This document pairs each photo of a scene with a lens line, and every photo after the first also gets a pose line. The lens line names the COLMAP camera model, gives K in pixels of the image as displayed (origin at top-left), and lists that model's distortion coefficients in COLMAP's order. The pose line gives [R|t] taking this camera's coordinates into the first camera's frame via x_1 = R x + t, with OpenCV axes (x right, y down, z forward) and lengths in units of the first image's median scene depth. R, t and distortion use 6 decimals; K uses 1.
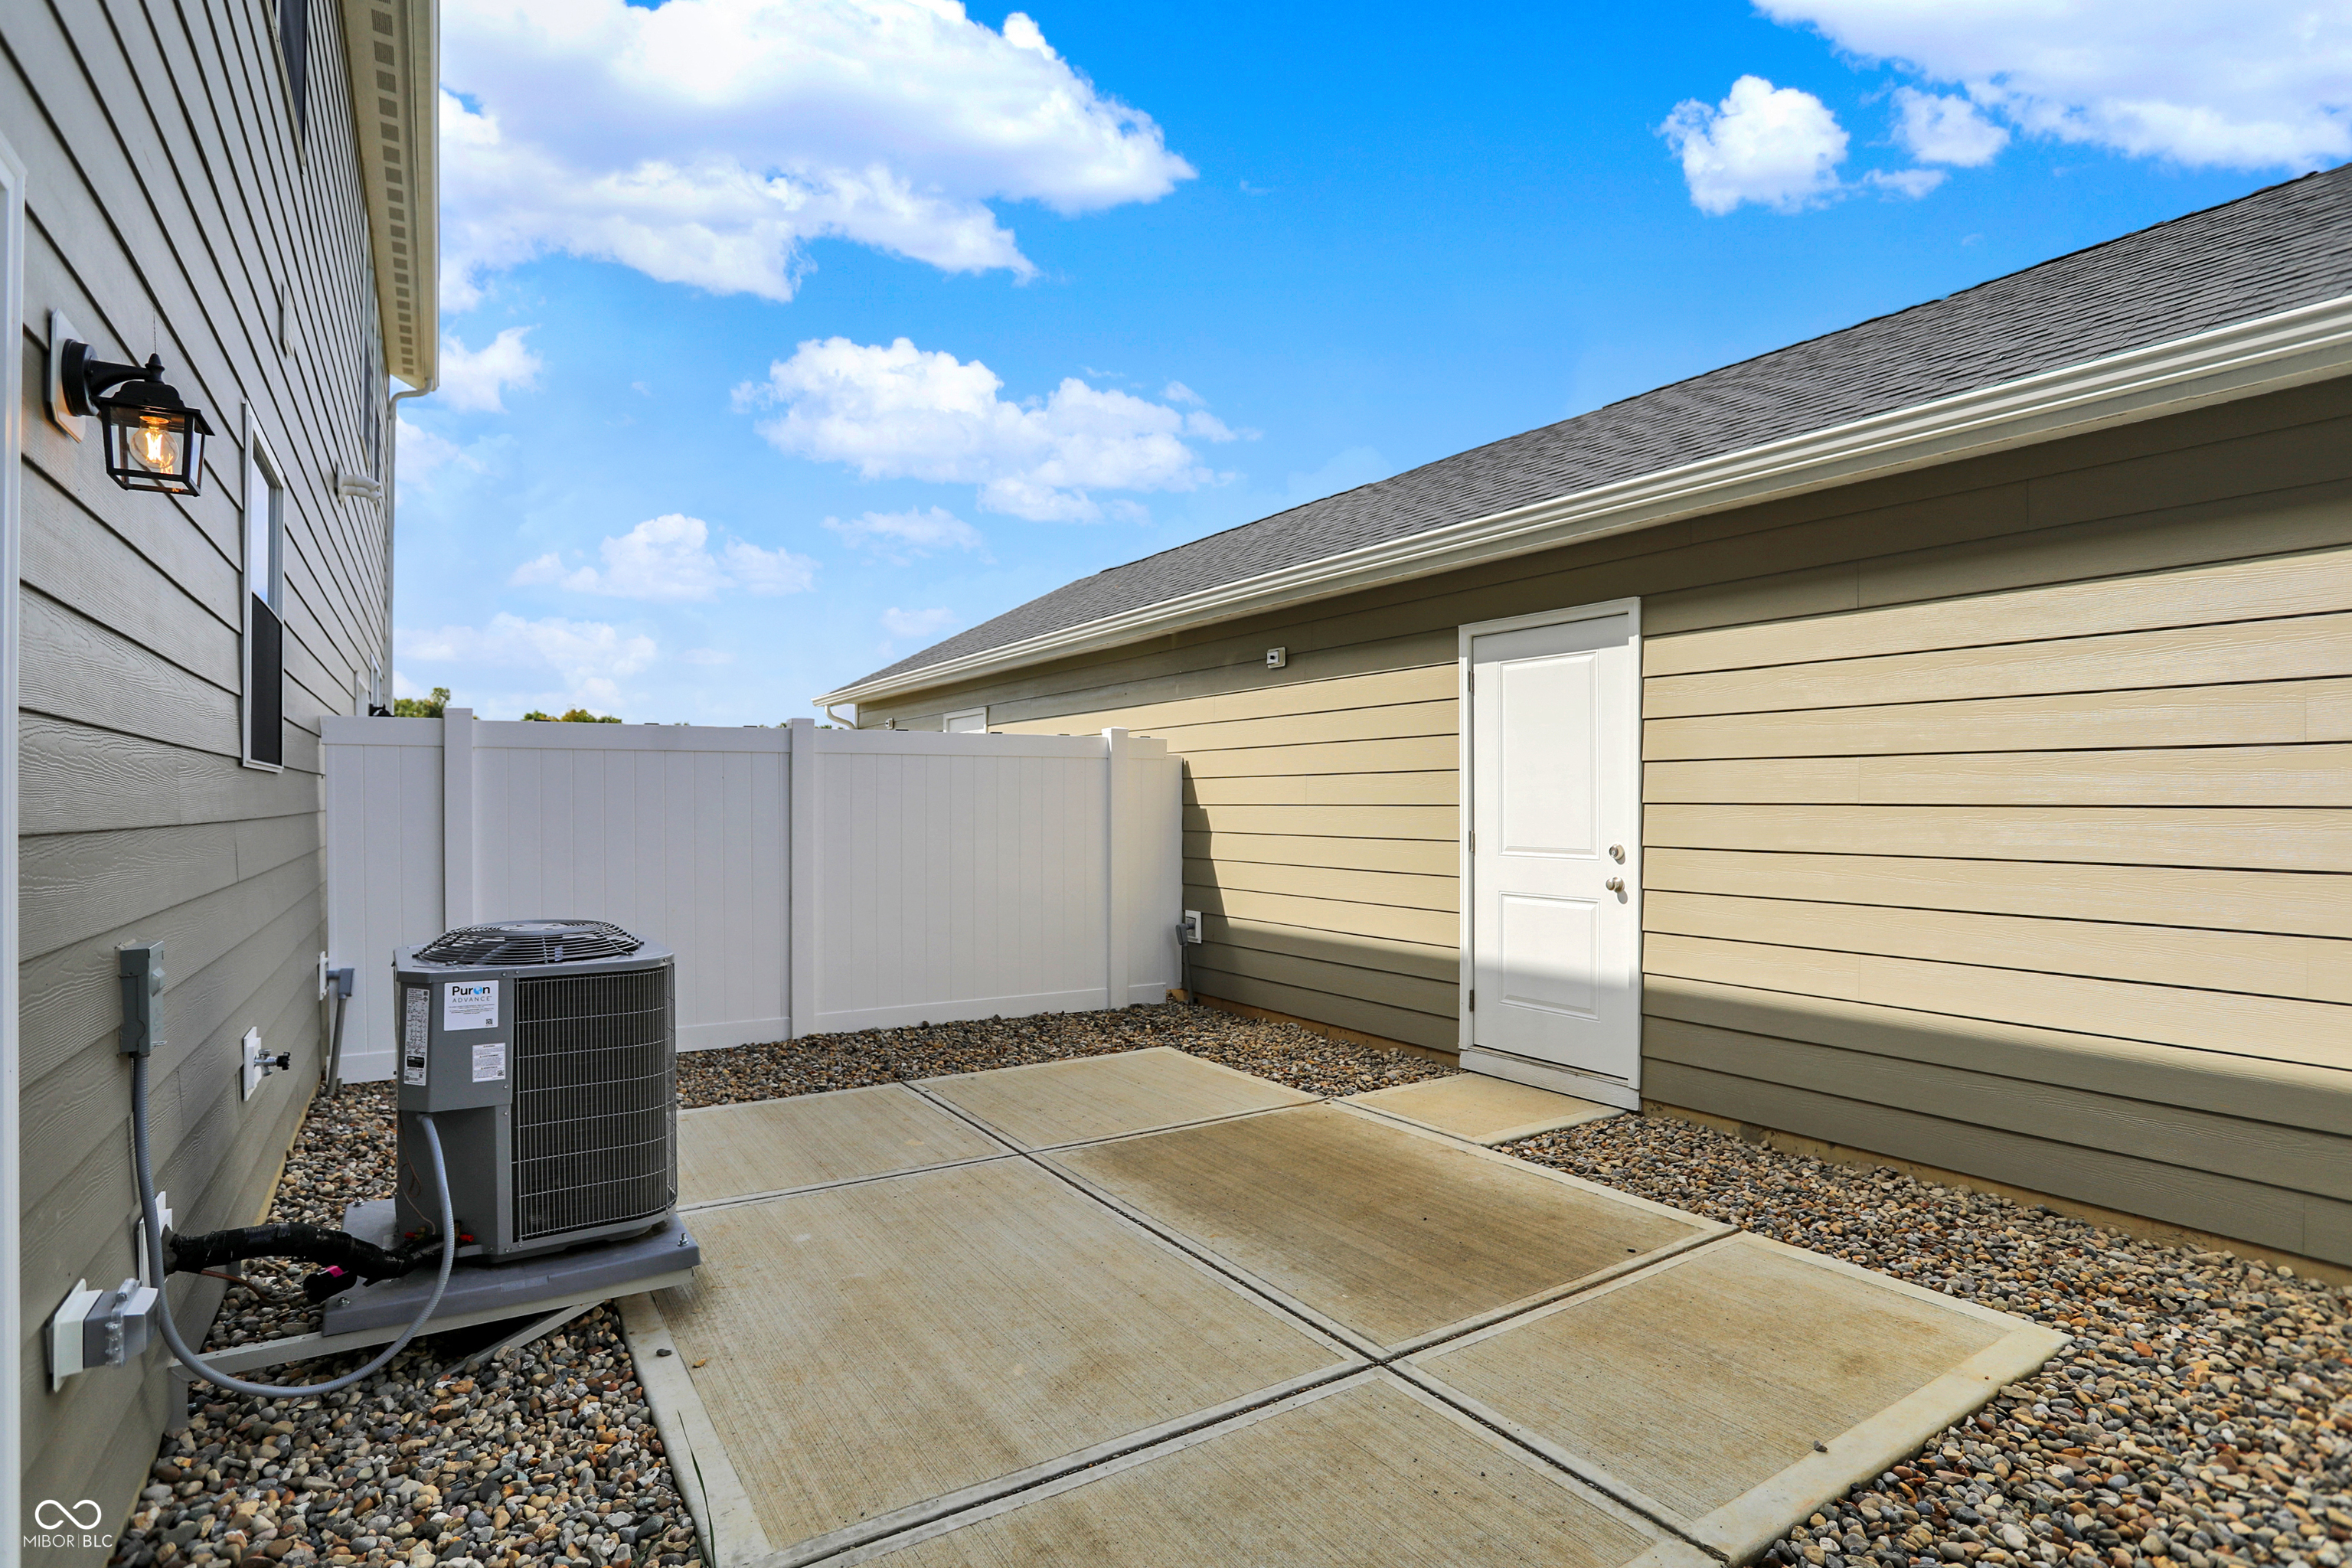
lens RADIAL K [[1162.8, 0, 1173.6], [0, 1162.8, 776.9], [0, 0, 1]] dist [-0.074265, 0.031071]
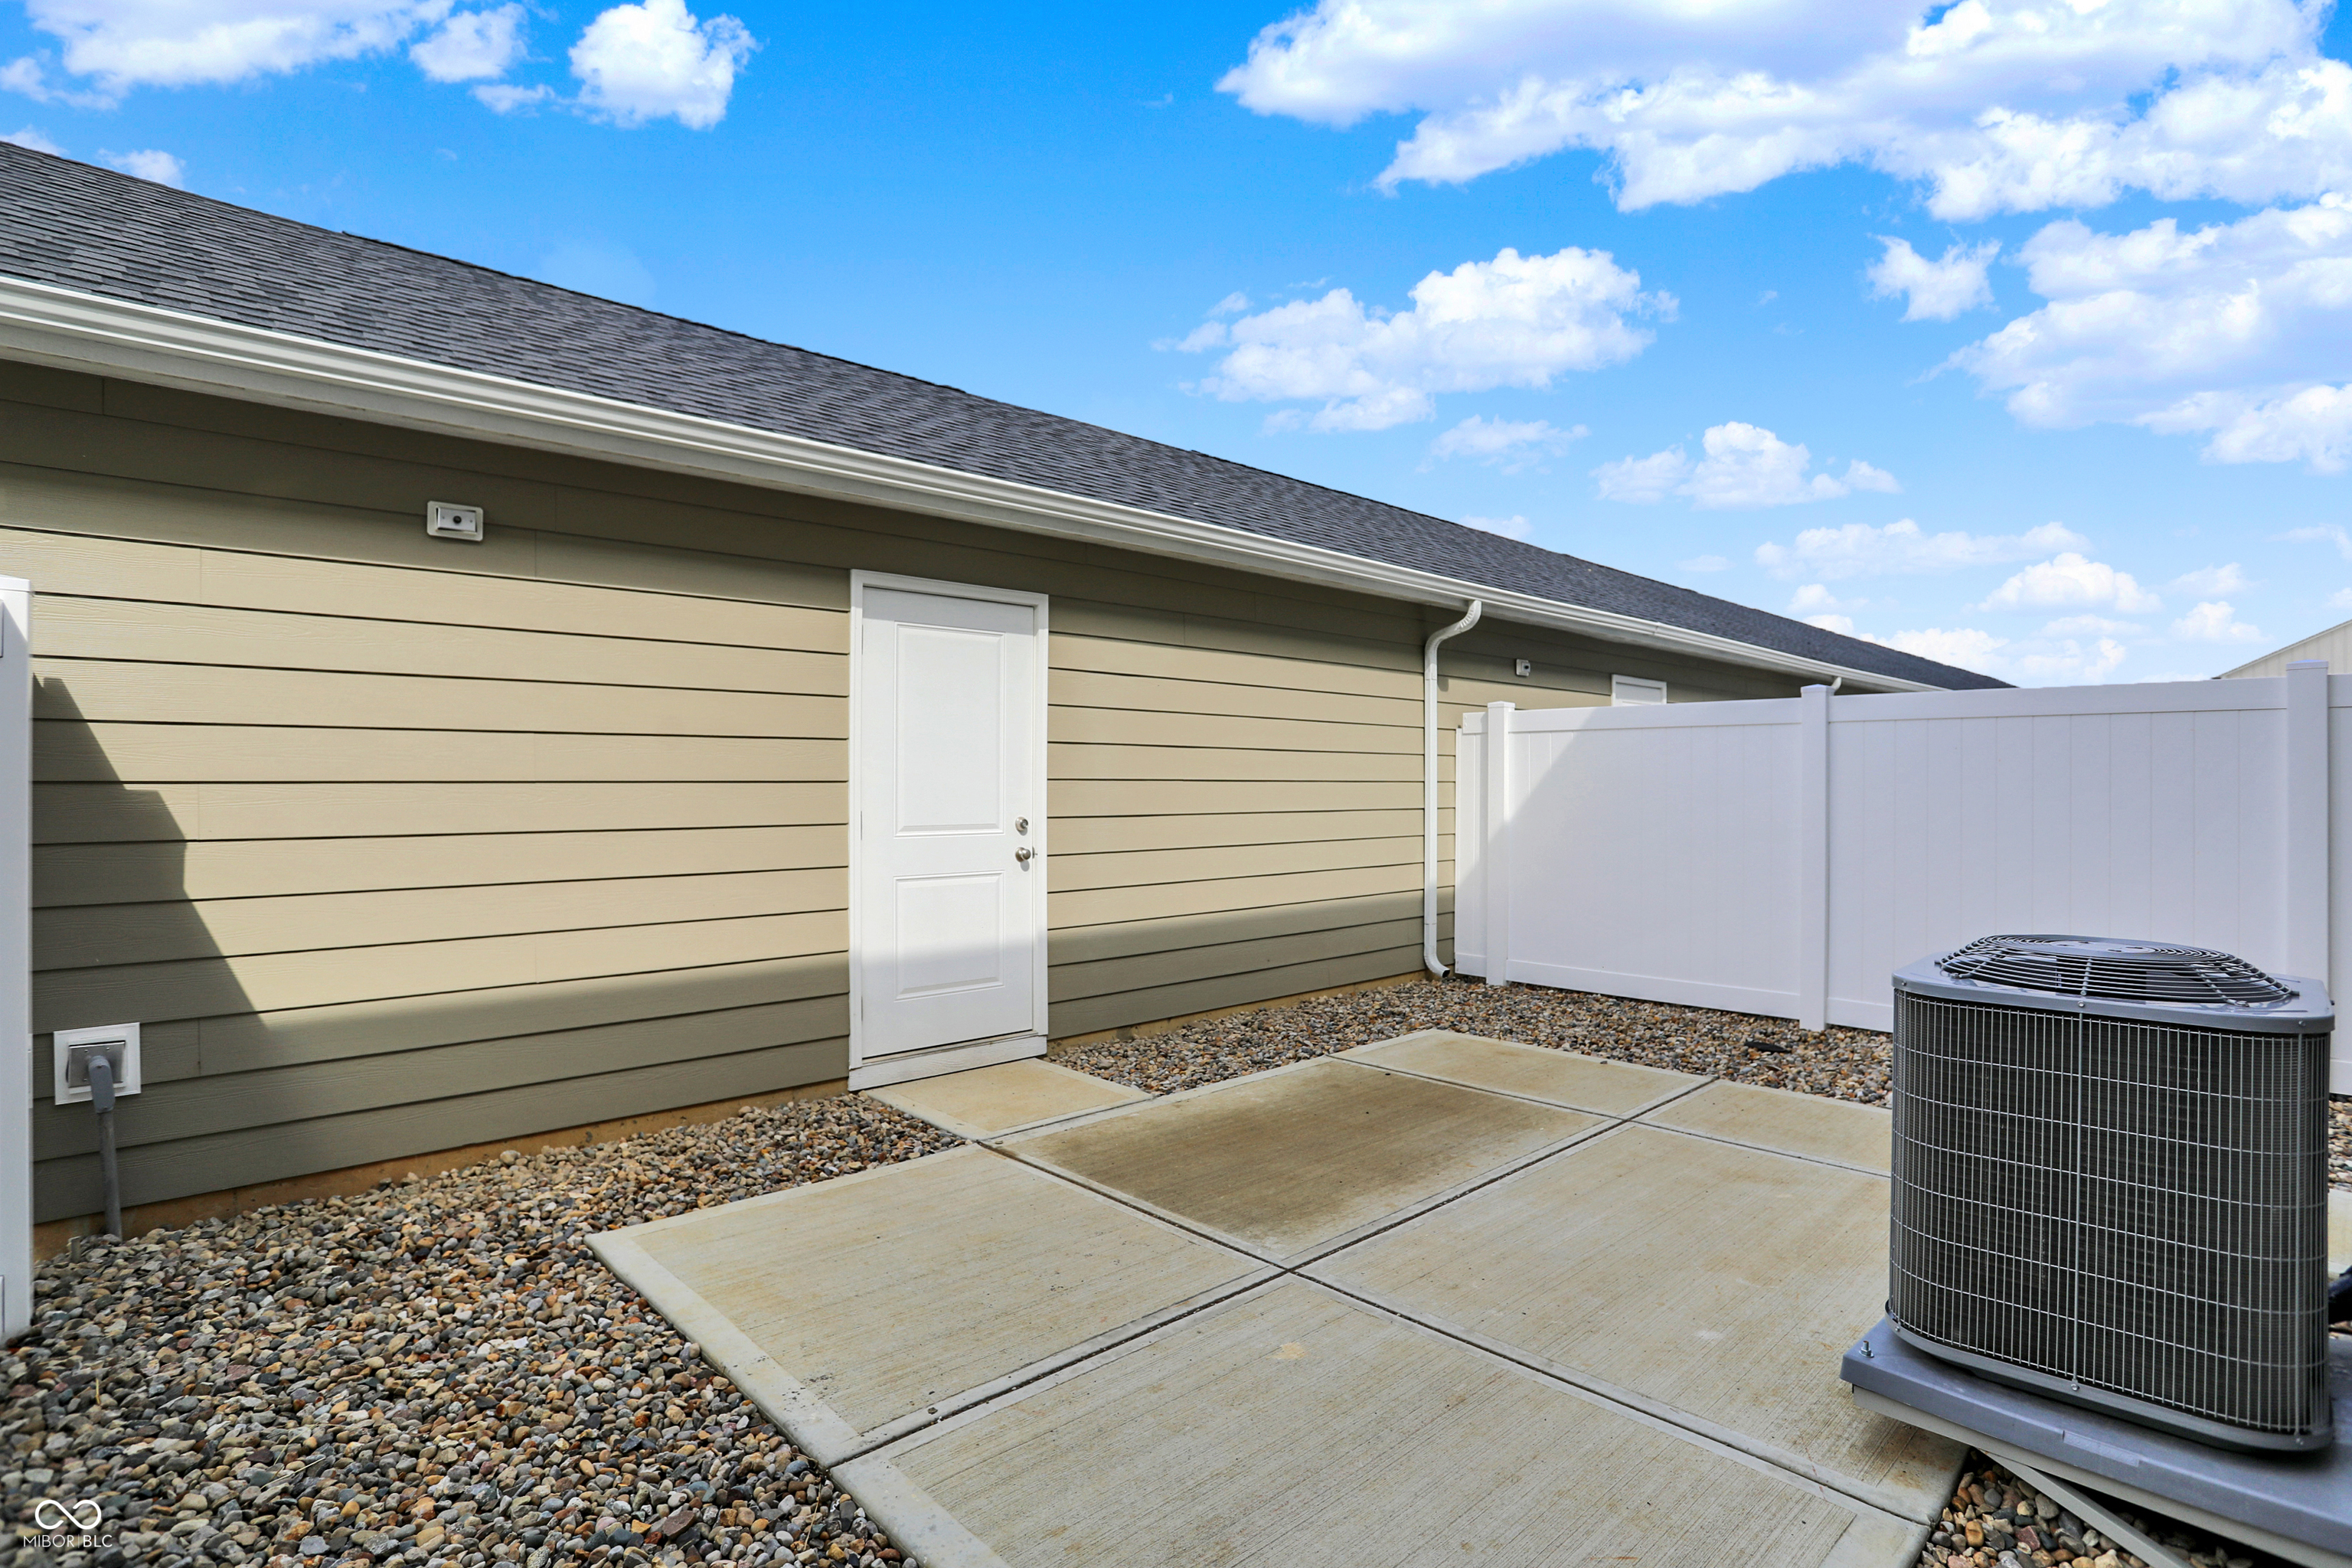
lens RADIAL K [[1162.8, 0, 1173.6], [0, 1162.8, 776.9], [0, 0, 1]] dist [-0.074265, 0.031071]
pose [[-0.180513, 0.003802, 0.983565, -0.750316], [-0.022274, 0.999720, -0.007953, 0.027741], [-0.983320, -0.023344, -0.180378, 1.109676]]
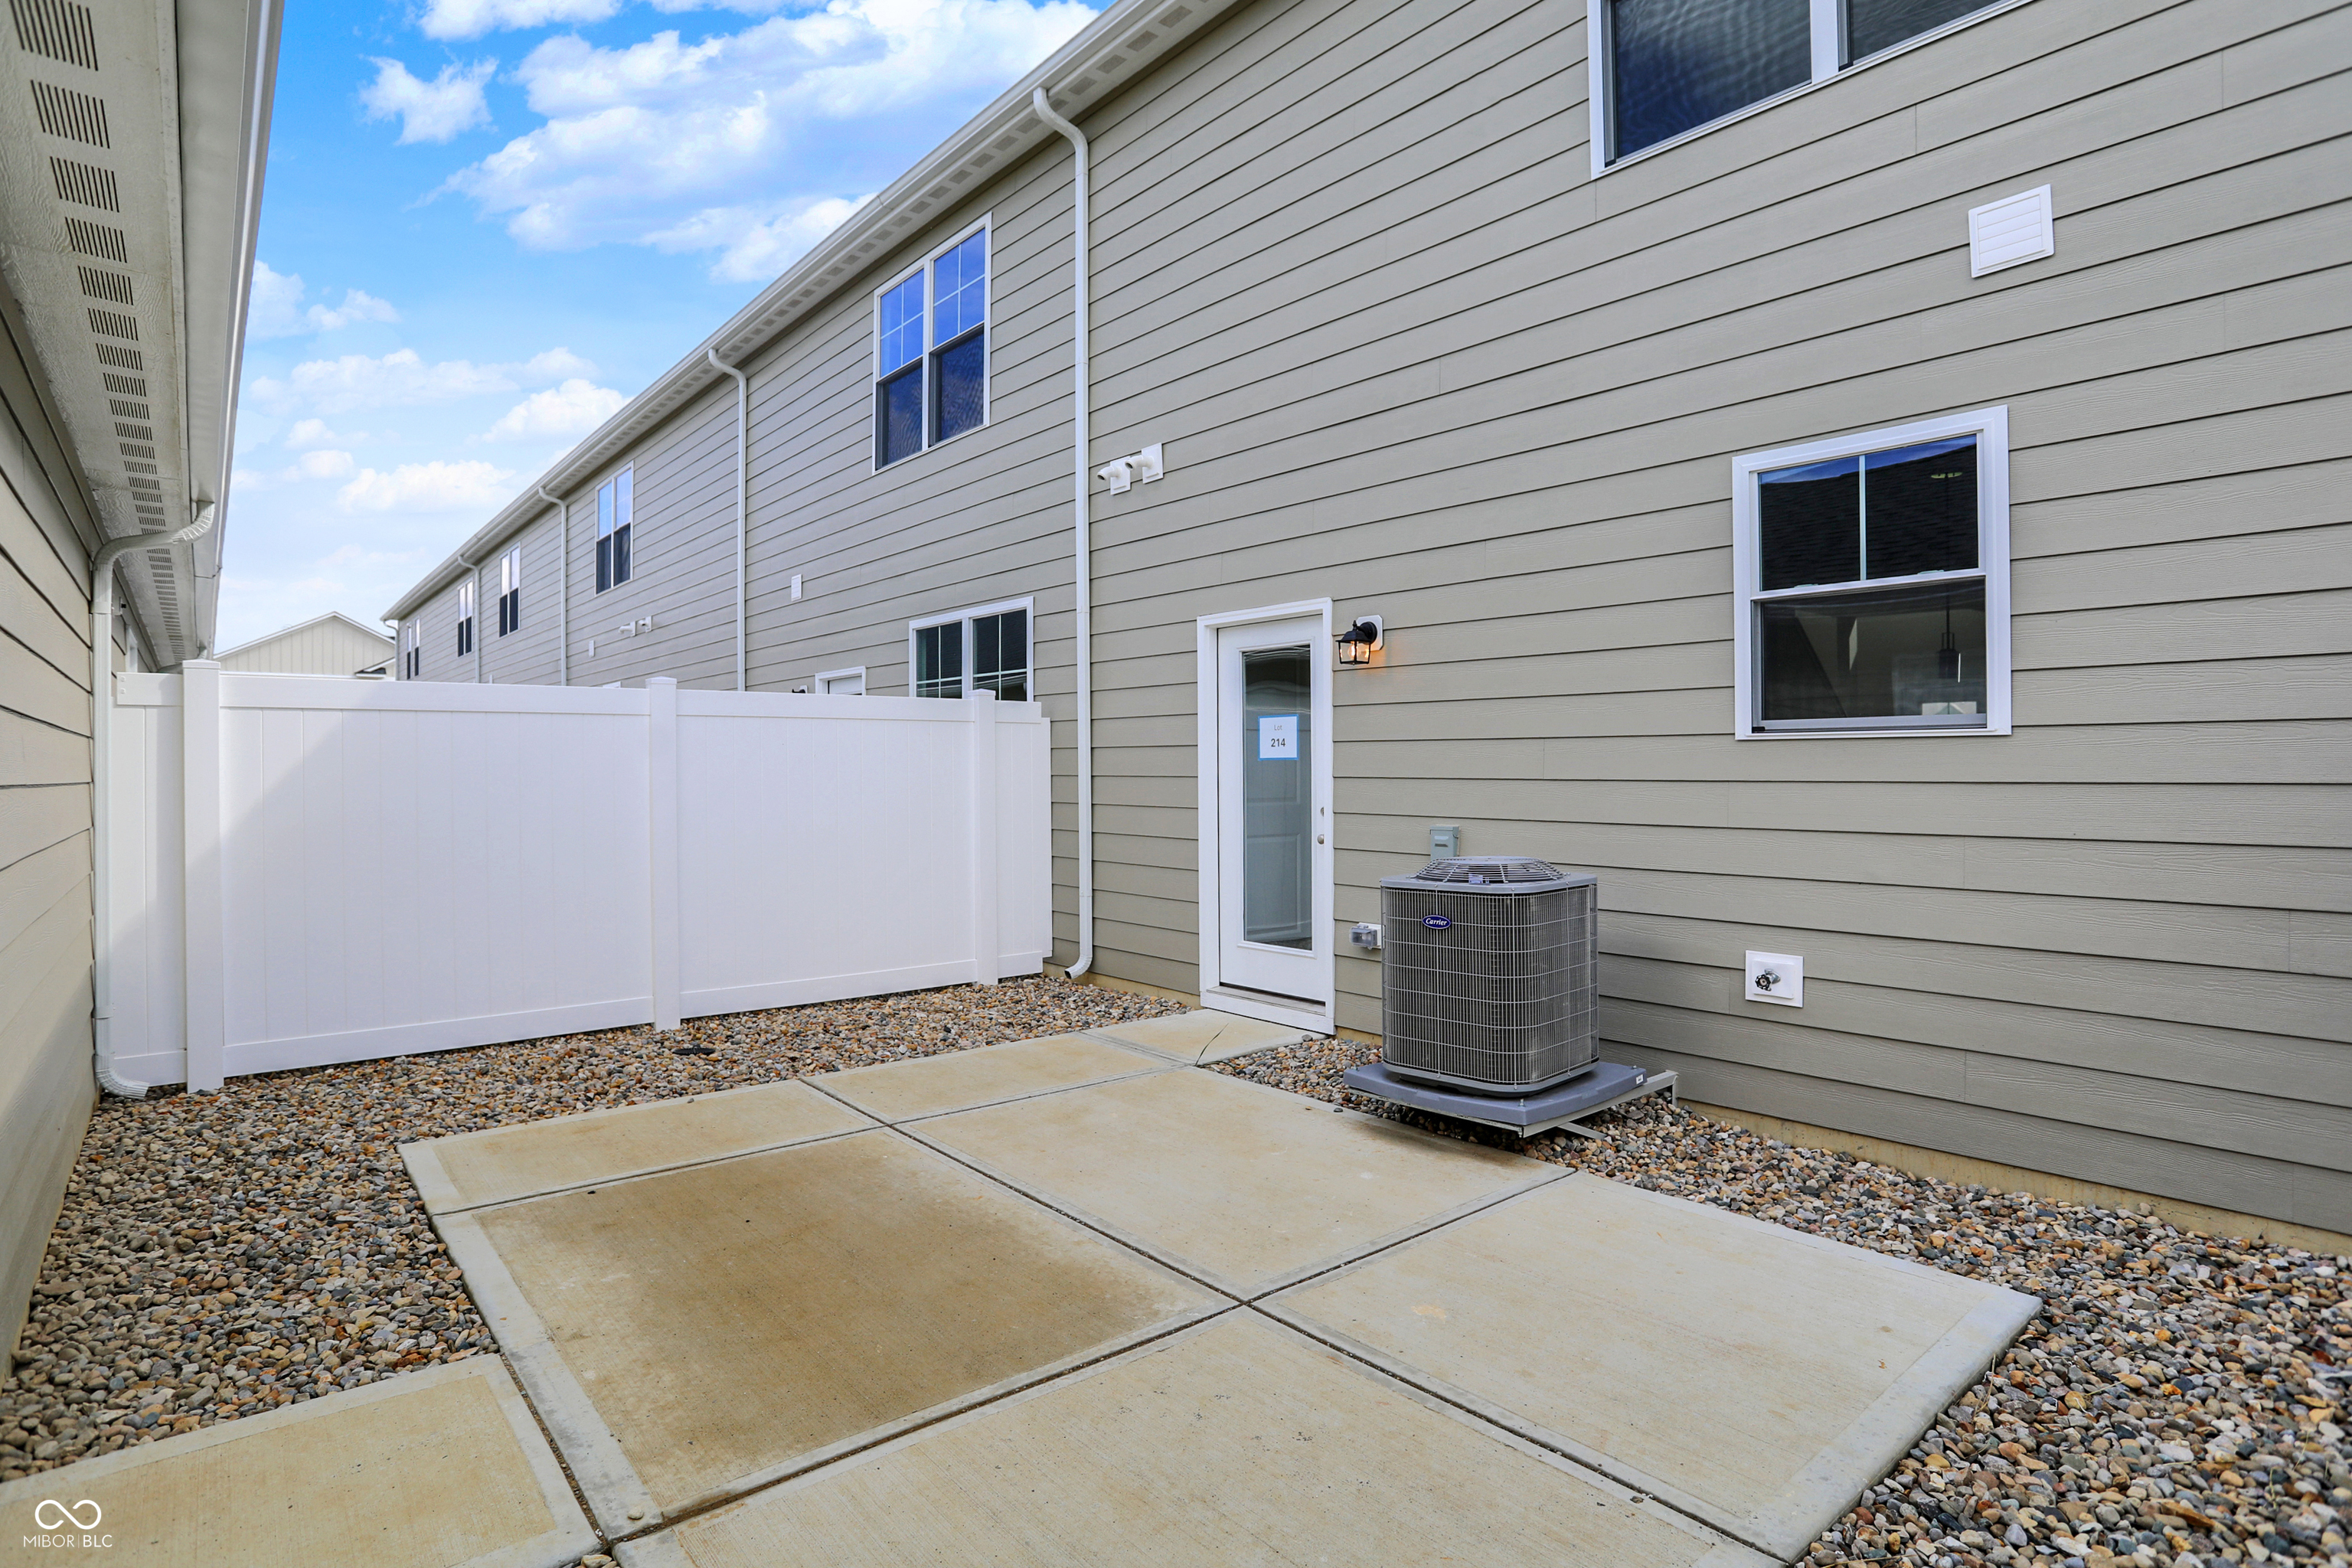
lens RADIAL K [[1202.8, 0, 1202.0], [0, 1202.8, 814.6], [0, 0, 1]] dist [-0.096713, 0.034971]
pose [[-0.989671, 0.011295, -0.142910, -0.010463], [0.008814, 0.999800, 0.017979, 0.032083], [0.143085, 0.016534, -0.989572, 1.532735]]
